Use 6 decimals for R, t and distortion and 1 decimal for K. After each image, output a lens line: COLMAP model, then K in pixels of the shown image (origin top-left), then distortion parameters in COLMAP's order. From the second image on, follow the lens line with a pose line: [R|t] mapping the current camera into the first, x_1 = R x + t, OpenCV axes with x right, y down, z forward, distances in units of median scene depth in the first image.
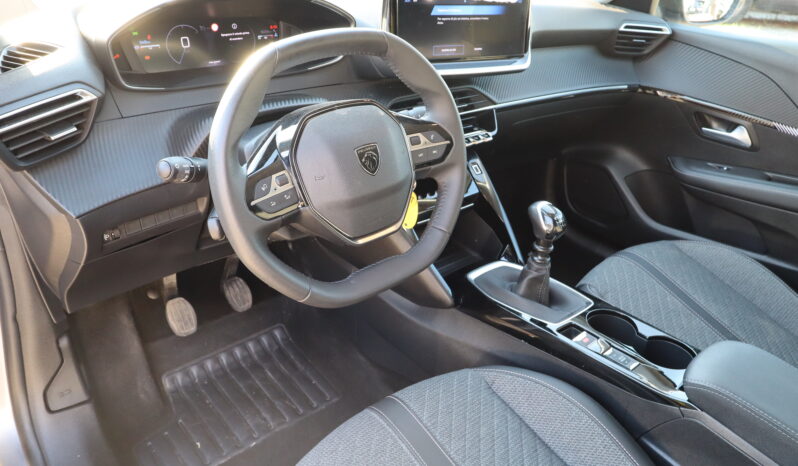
lens RADIAL K [[589.3, 0, 399.0], [0, 589.3, 233.0], [0, 0, 1]] dist [-0.000807, 0.001097]
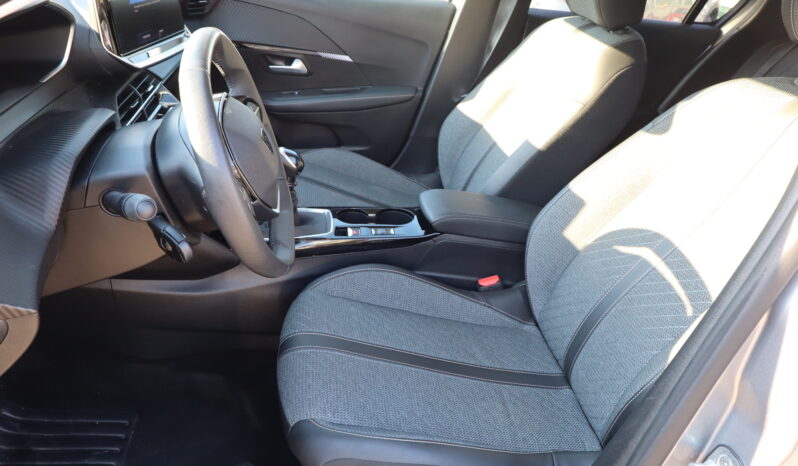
lens RADIAL K [[589.3, 0, 399.0], [0, 589.3, 233.0], [0, 0, 1]] dist [-0.000807, 0.001097]
pose [[0.532885, -0.399501, 0.745944, -0.535007], [0.322904, 0.910832, 0.257134, -0.112147], [-0.782155, 0.103845, 0.614369, 0.059321]]
